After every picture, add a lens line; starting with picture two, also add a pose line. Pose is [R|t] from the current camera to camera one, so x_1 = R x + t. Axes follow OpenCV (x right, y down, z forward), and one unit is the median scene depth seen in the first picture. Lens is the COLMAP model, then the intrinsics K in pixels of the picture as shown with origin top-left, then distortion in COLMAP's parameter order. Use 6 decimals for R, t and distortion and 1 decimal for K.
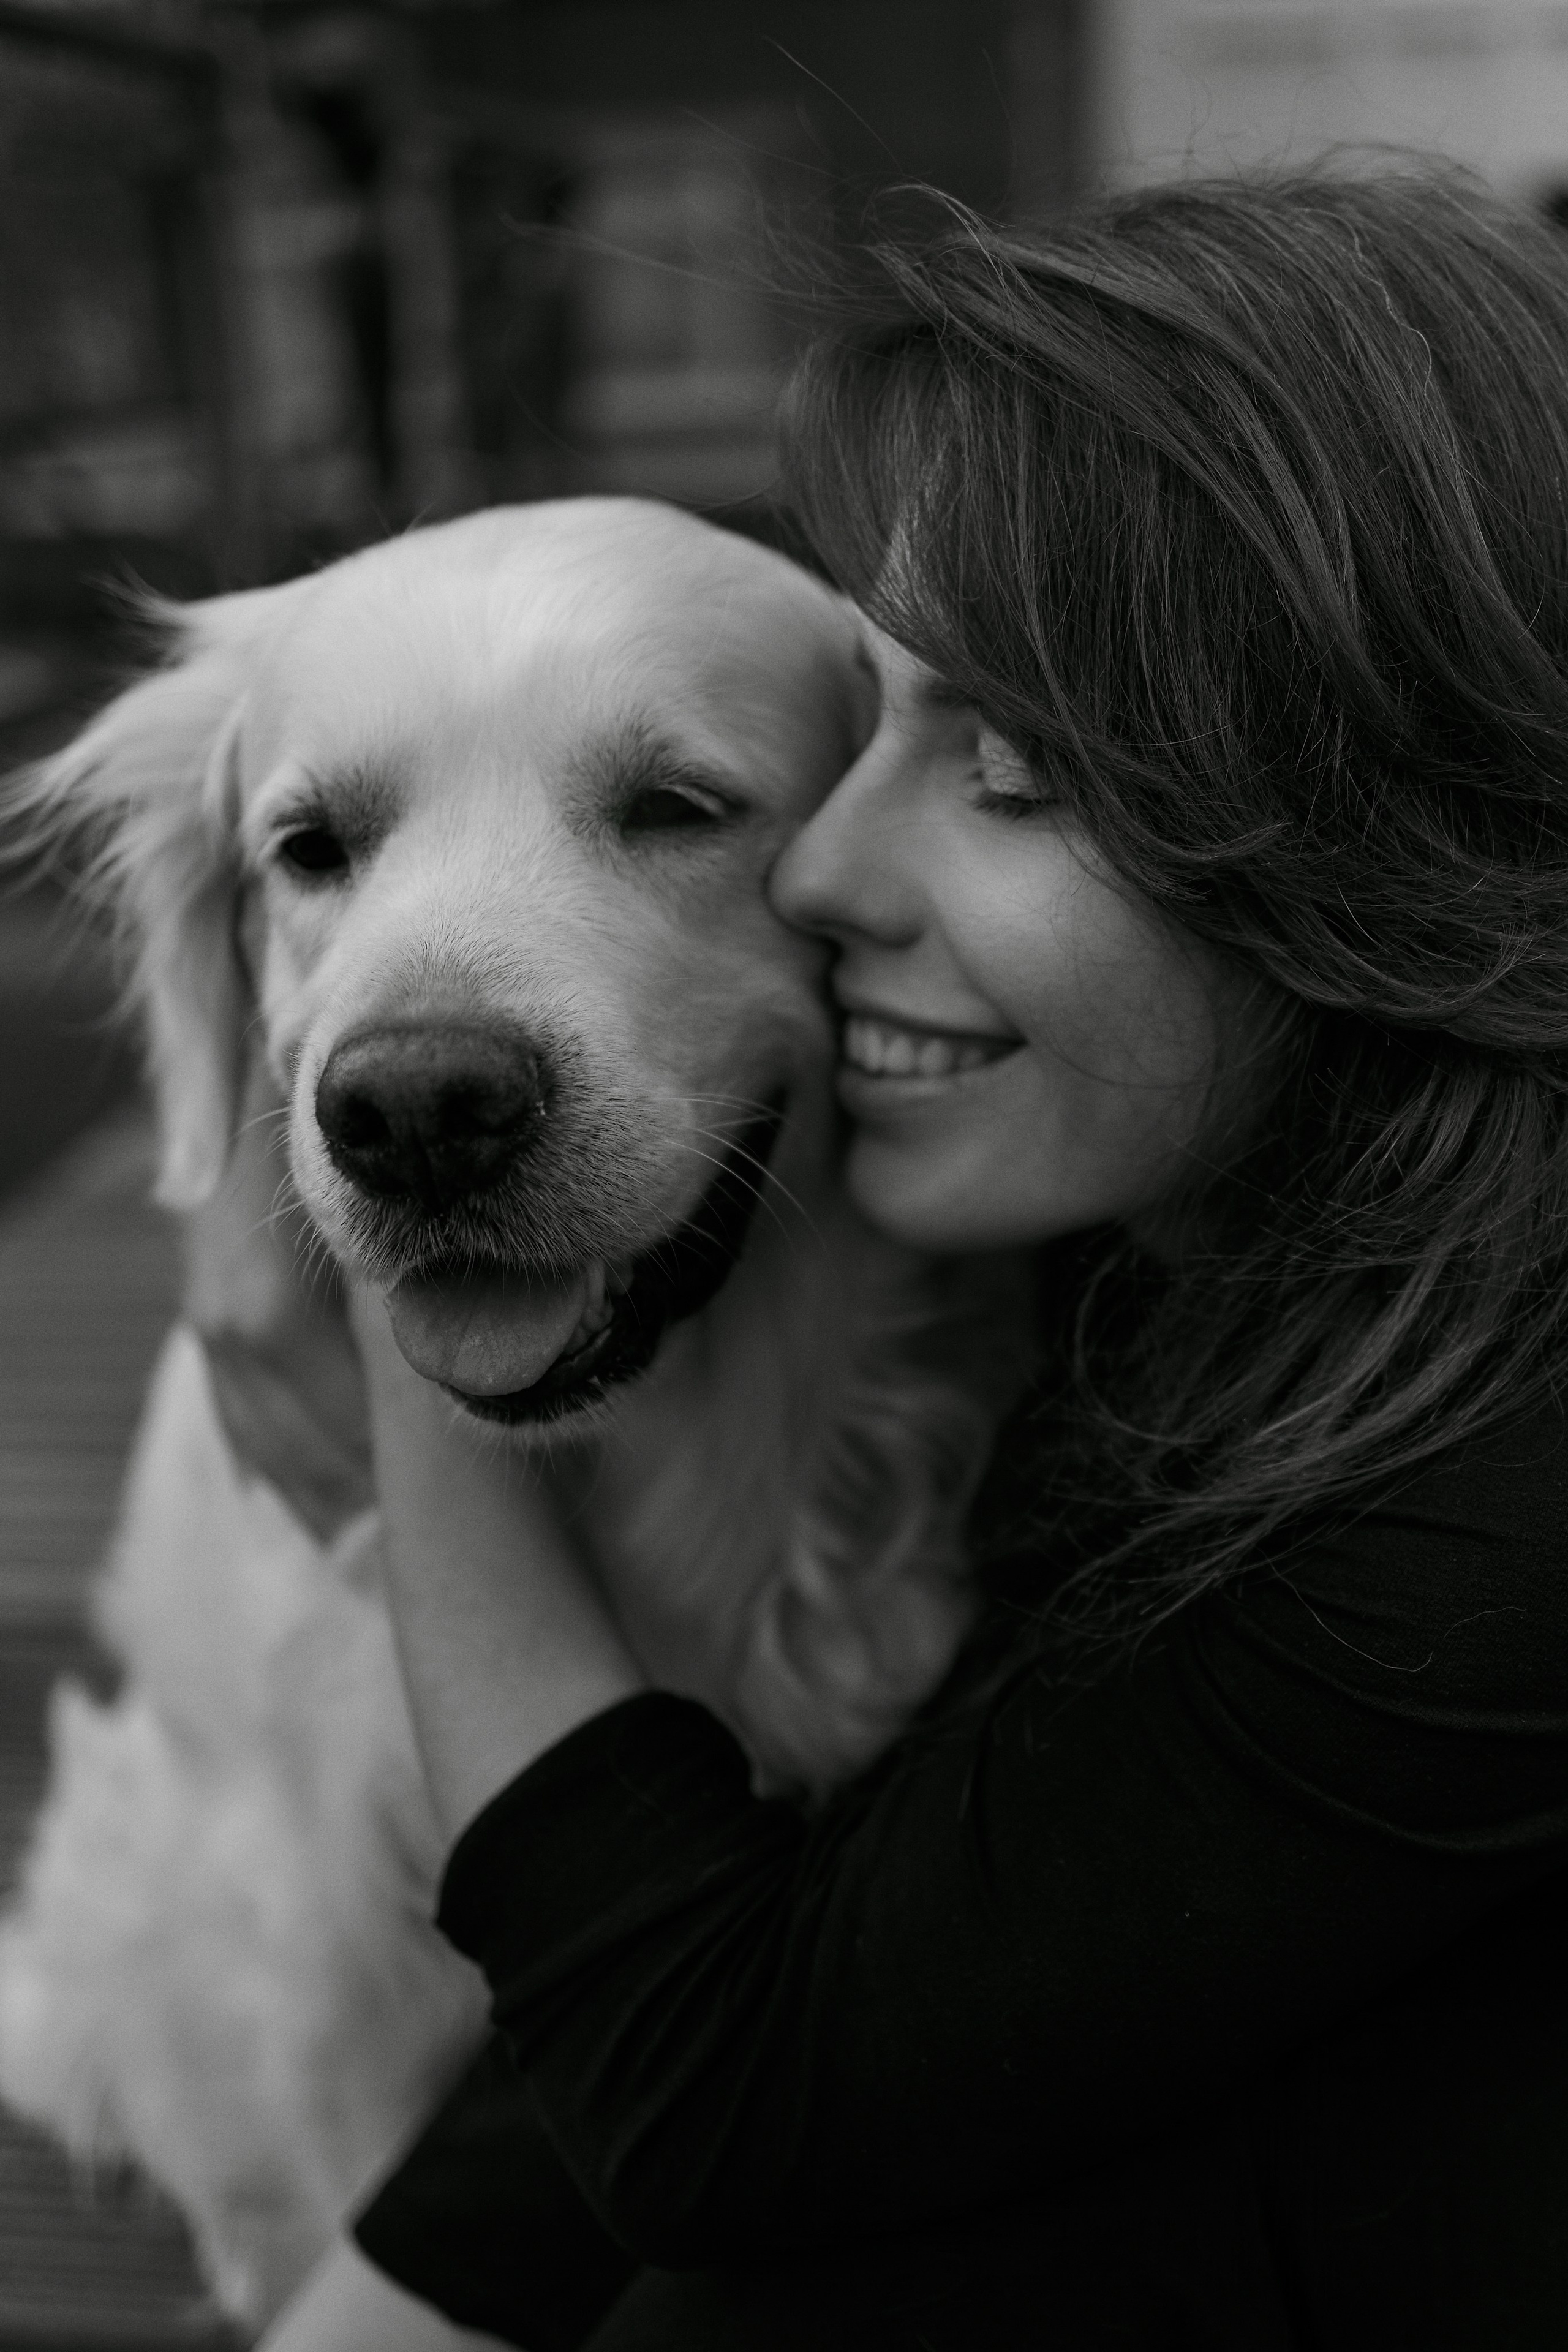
lens RADIAL K [[2385.2, 0, 784.0], [0, 2385.2, 1176.0], [0, 0, 1]] dist [-0.049265, -0.001490]
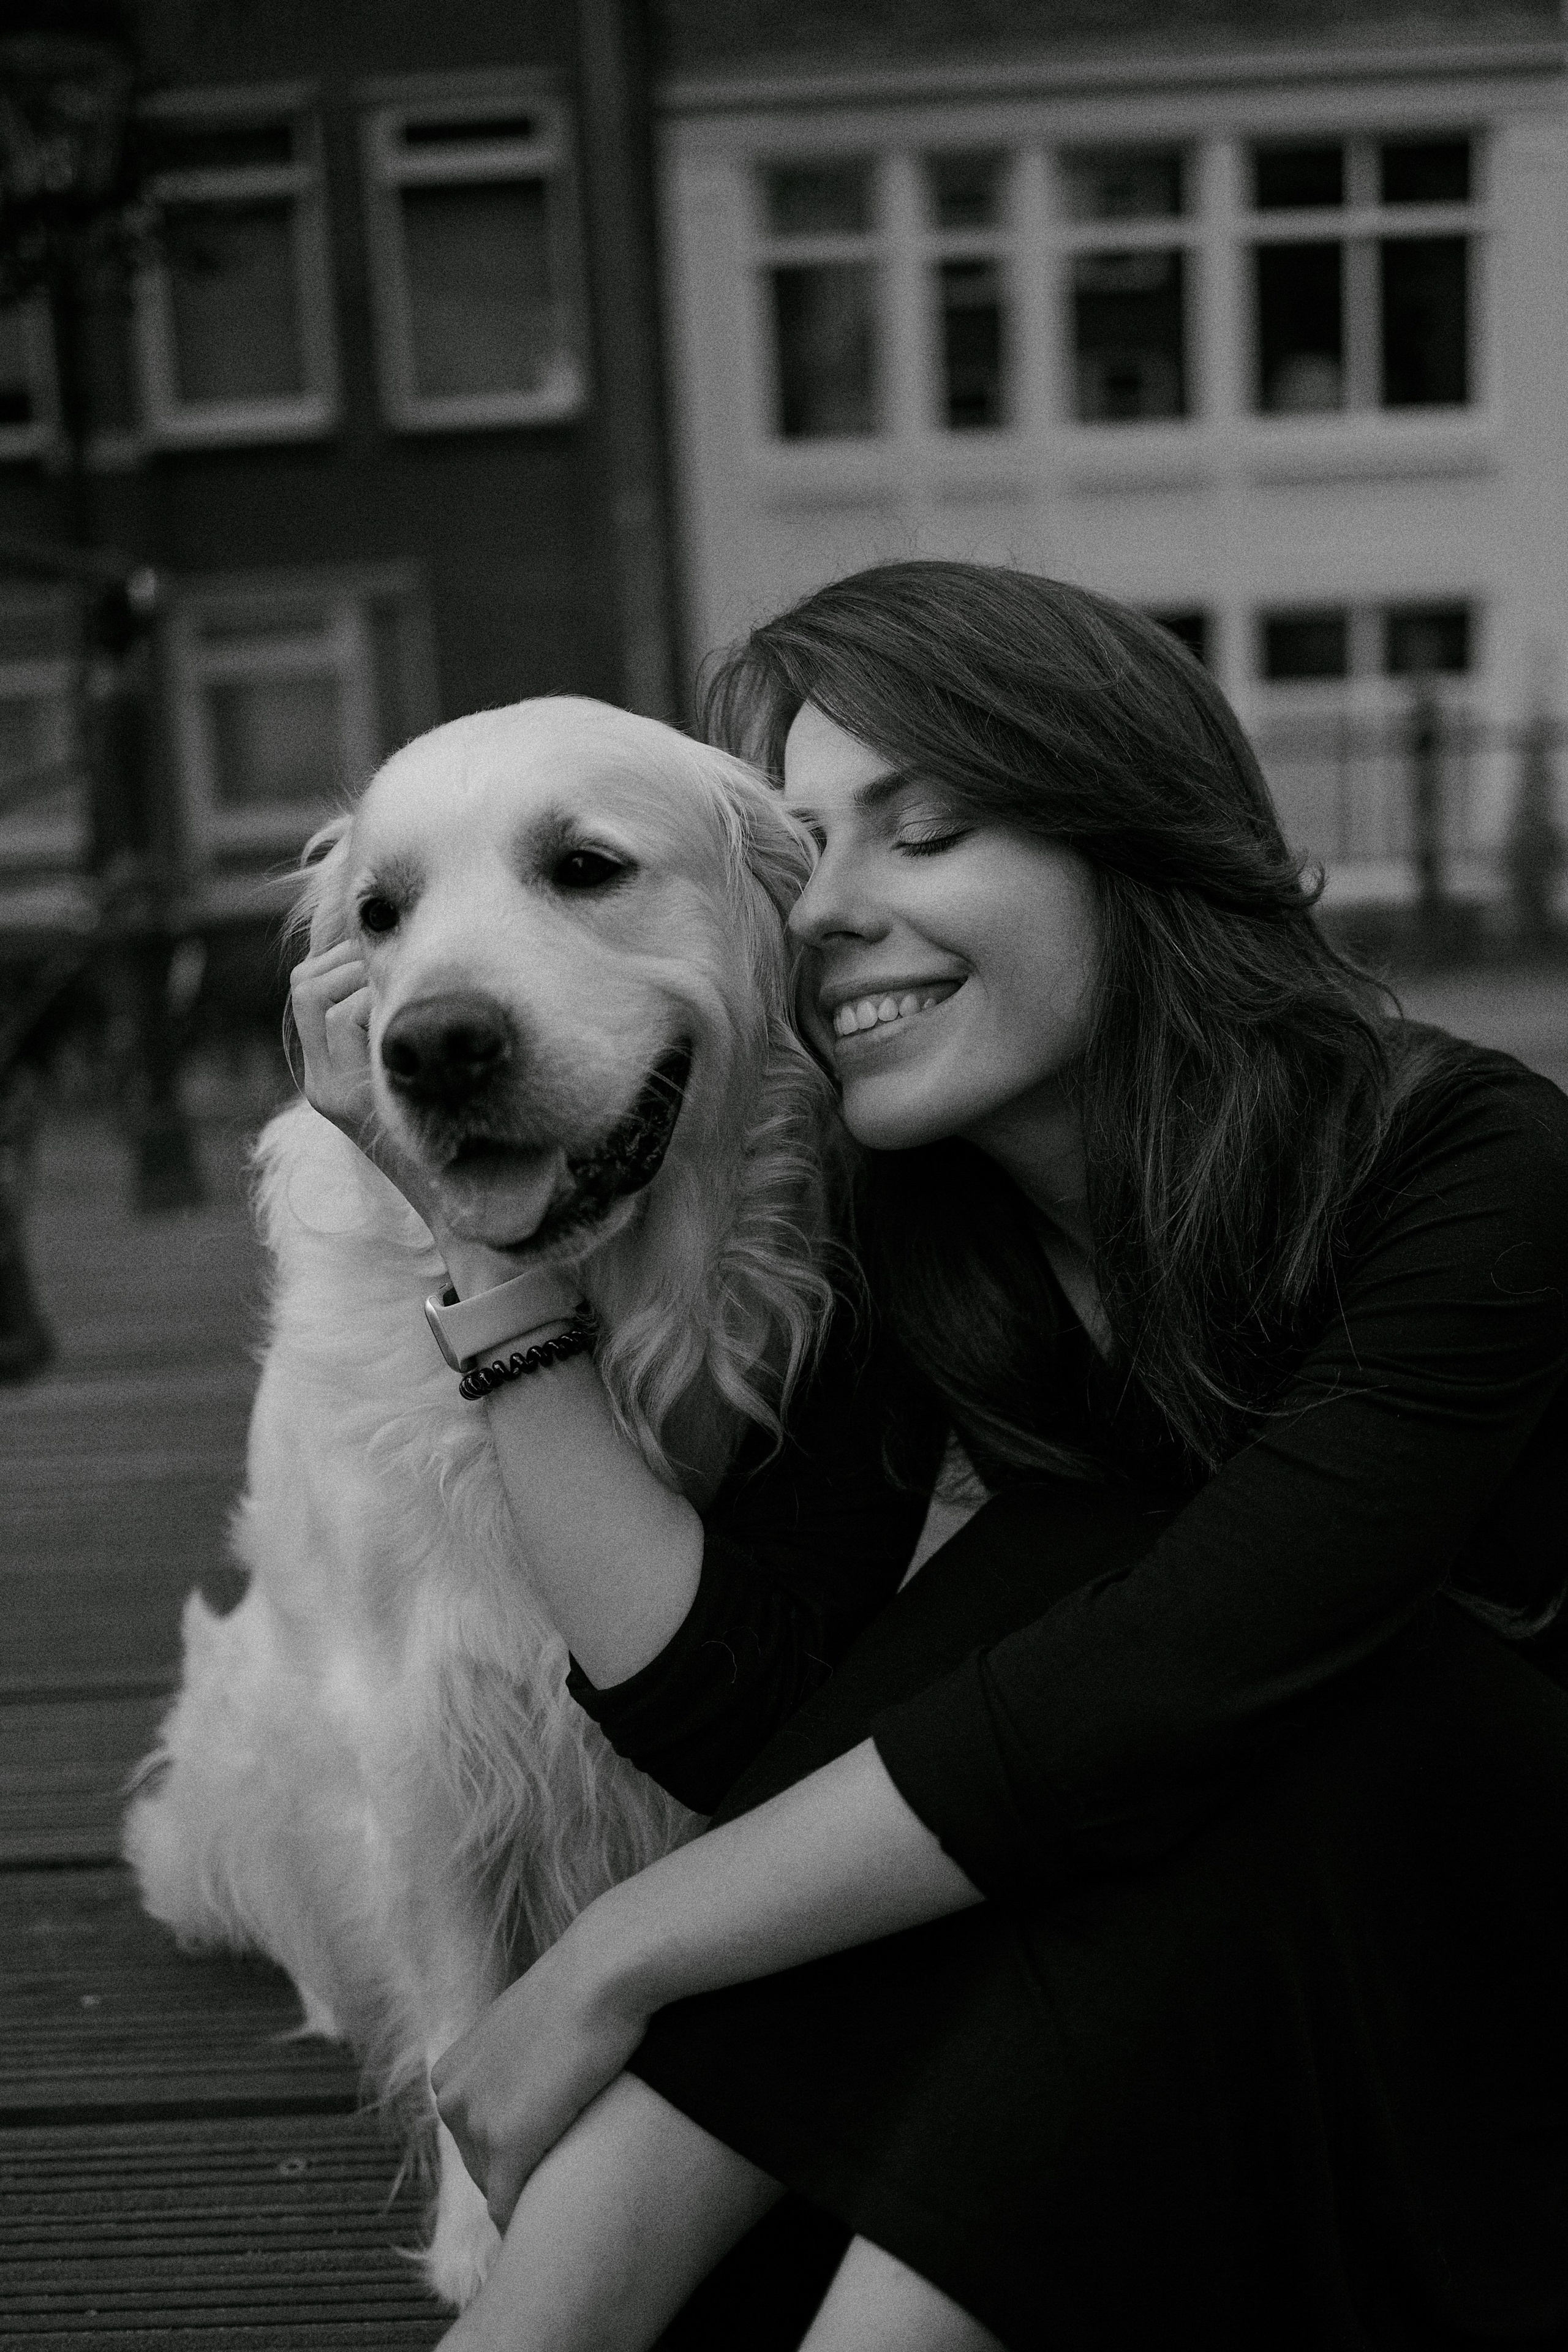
lens RADIAL K [[2385.2, 0, 784.0], [0, 2385.2, 1176.0], [0, 0, 1]] dist [-0.049265, -0.001490]
pose [[0.998609, -0.041114, -0.033001, 0.124545], [0.041546, 0.999058, 0.012509, 0.043577], [0.032456, -0.013863, 0.999377, -0.596830]]
